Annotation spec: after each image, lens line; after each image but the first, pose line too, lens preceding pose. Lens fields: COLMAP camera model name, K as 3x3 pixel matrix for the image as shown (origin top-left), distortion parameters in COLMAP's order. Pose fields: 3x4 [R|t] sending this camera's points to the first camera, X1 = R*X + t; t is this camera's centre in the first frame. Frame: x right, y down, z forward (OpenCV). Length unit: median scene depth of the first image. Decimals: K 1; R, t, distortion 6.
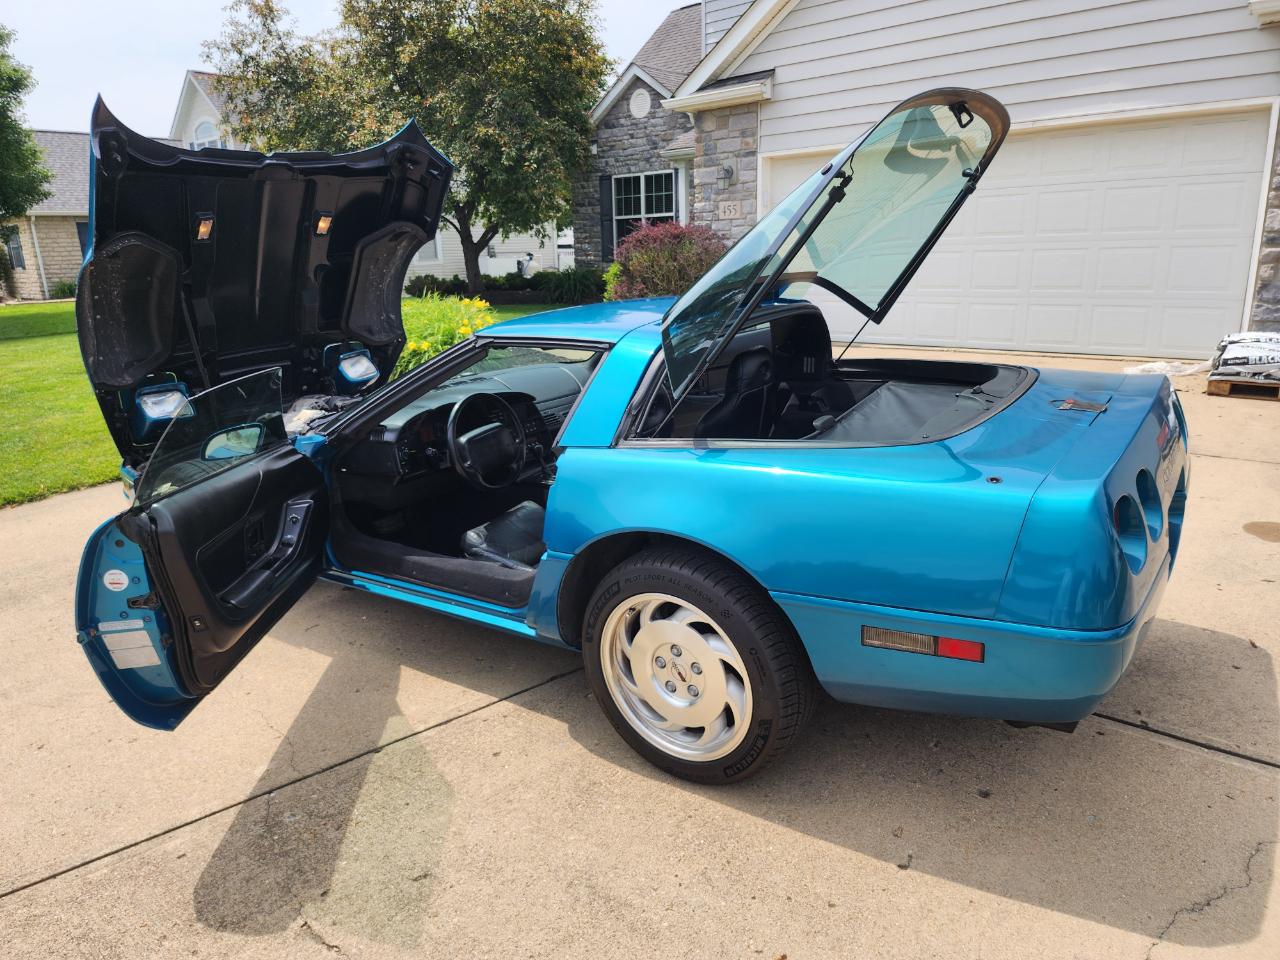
lens RADIAL K [[866.4, 0, 617.7], [0, 866.4, 474.8], [0, 0, 1]] dist [0.060502, -0.059971]
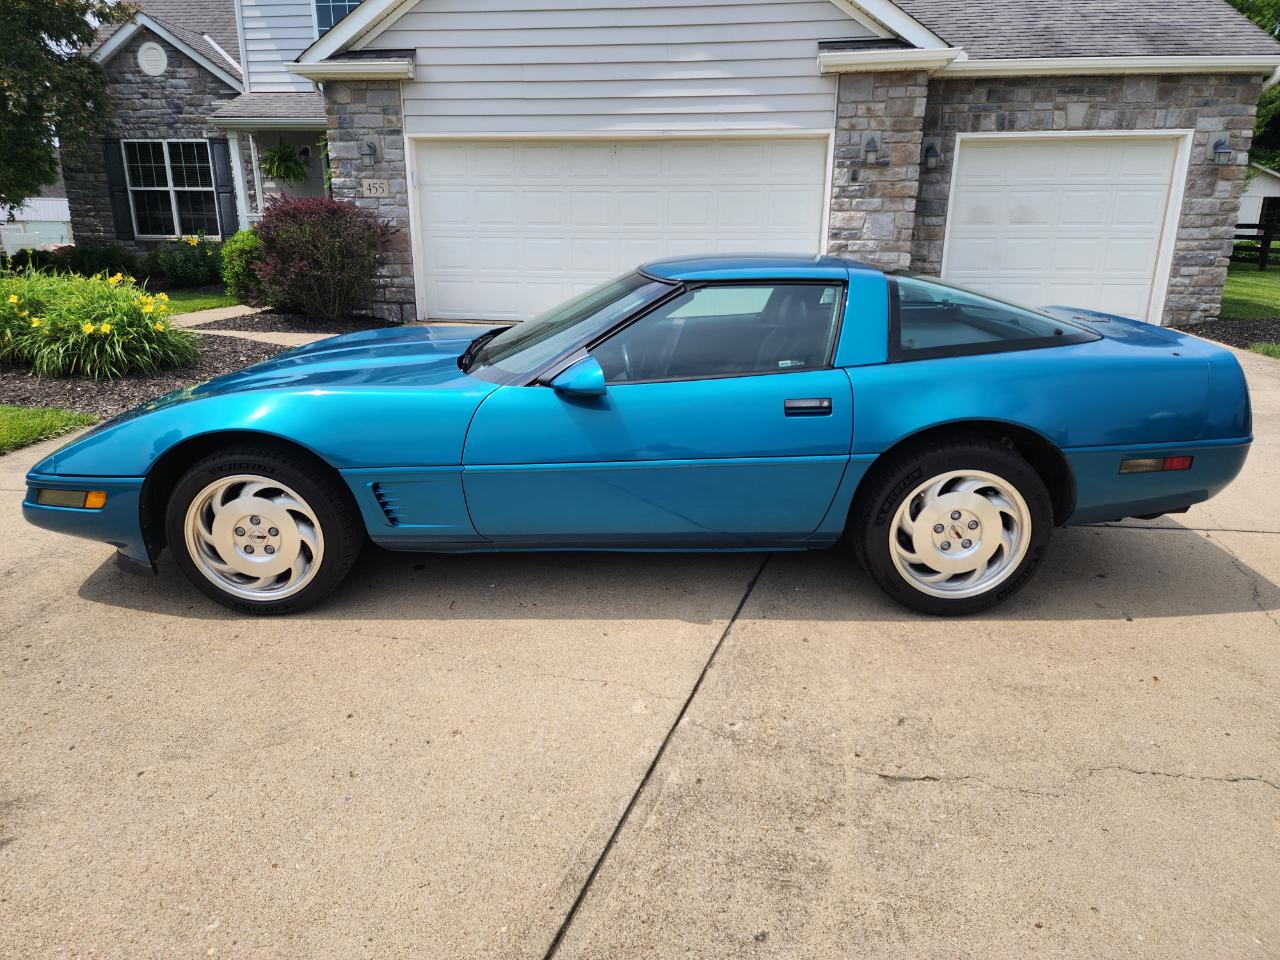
lens RADIAL K [[854.9, 0, 621.3], [0, 854.9, 479.2], [0, 0, 1]] dist [0.078616, -0.069661]
pose [[0.822063, -0.124538, 0.555610, -0.888279], [0.116971, 0.991913, 0.049266, 0.022922], [-0.557252, 0.024491, 0.829982, 0.175655]]
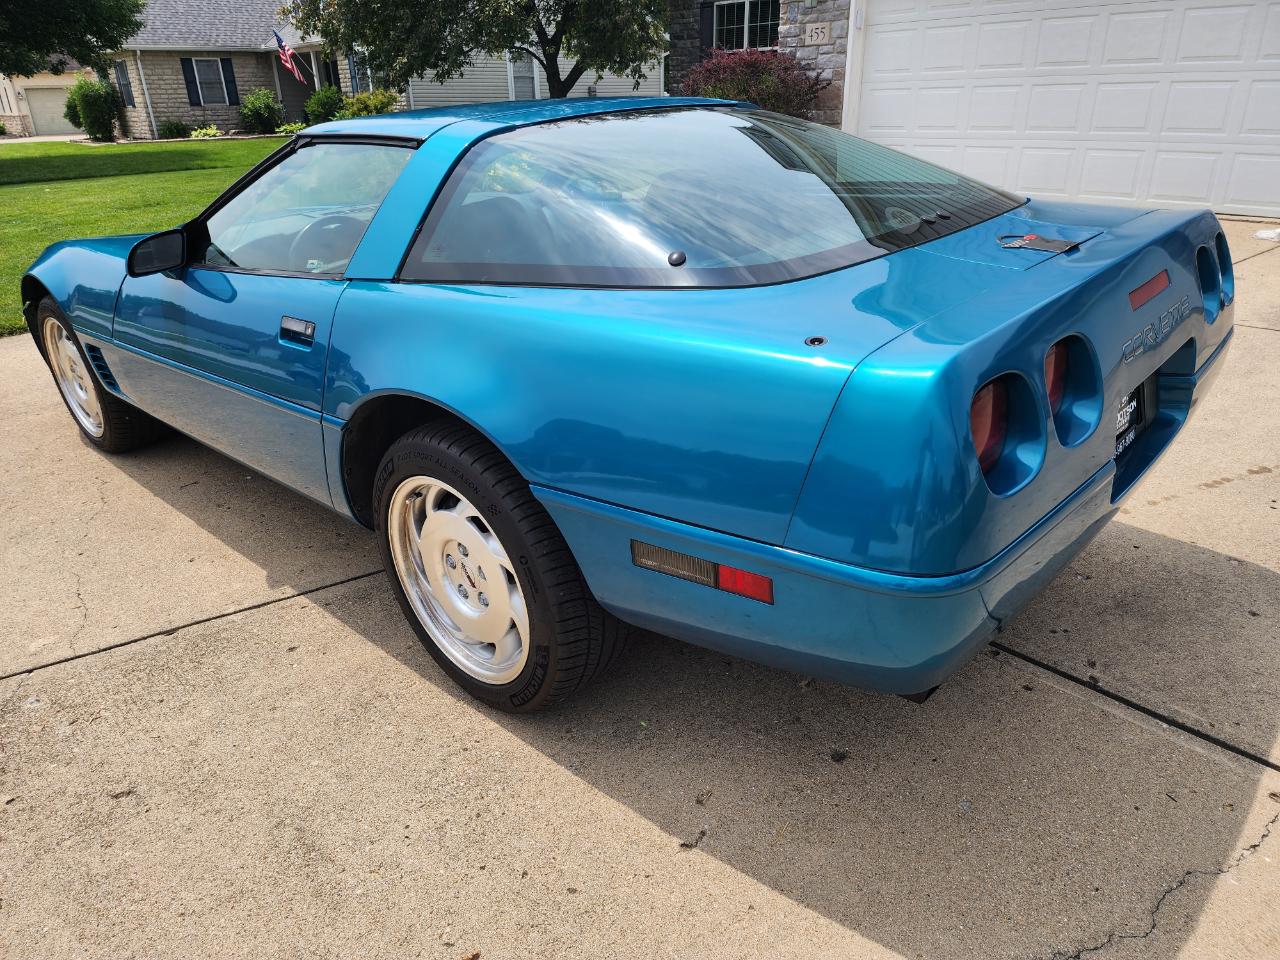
lens RADIAL K [[862.6, 0, 626.0], [0, 862.6, 474.4], [0, 0, 1]] dist [0.064266, -0.058436]
pose [[0.991825, 0.060139, -0.112547, 0.251528], [-0.042121, 0.986839, 0.156124, 0.006014], [0.120455, -0.150107, 0.981304, 0.217765]]
